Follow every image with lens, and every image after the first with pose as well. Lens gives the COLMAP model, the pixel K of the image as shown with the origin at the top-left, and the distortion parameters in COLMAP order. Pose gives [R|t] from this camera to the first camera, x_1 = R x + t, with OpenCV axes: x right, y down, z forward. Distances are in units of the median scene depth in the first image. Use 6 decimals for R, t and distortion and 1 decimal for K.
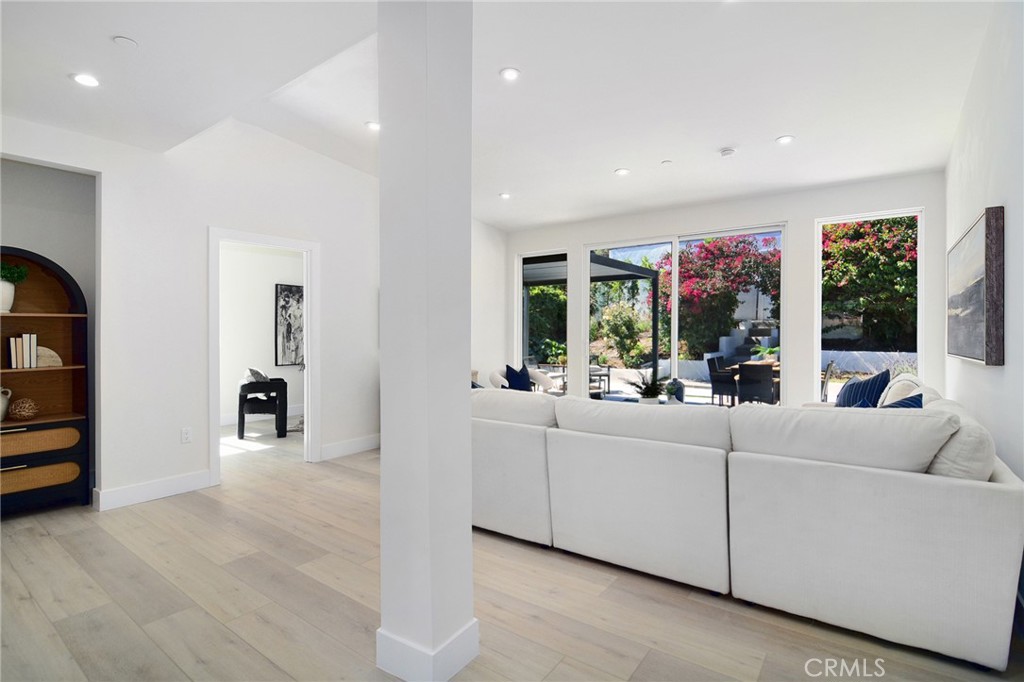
lens RADIAL K [[495.3, 0, 513.5], [0, 495.3, 337.1], [0, 0, 1]] dist [-0.016993, -0.002722]
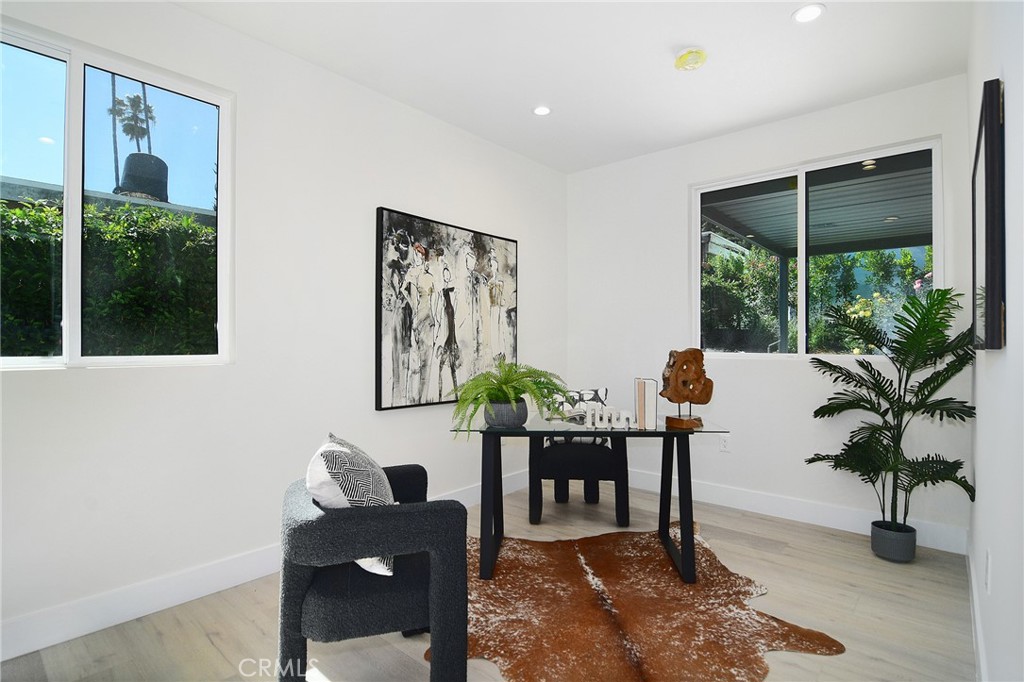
lens RADIAL K [[495.3, 0, 520.4], [0, 495.3, 358.1], [0, 0, 1]] dist [-0.016993, -0.002722]
pose [[0.995975, -0.003755, -0.089551, -0.323084], [0.003196, 0.999974, -0.006390, 0.018817], [0.089573, 0.006078, 0.995962, 0.594731]]
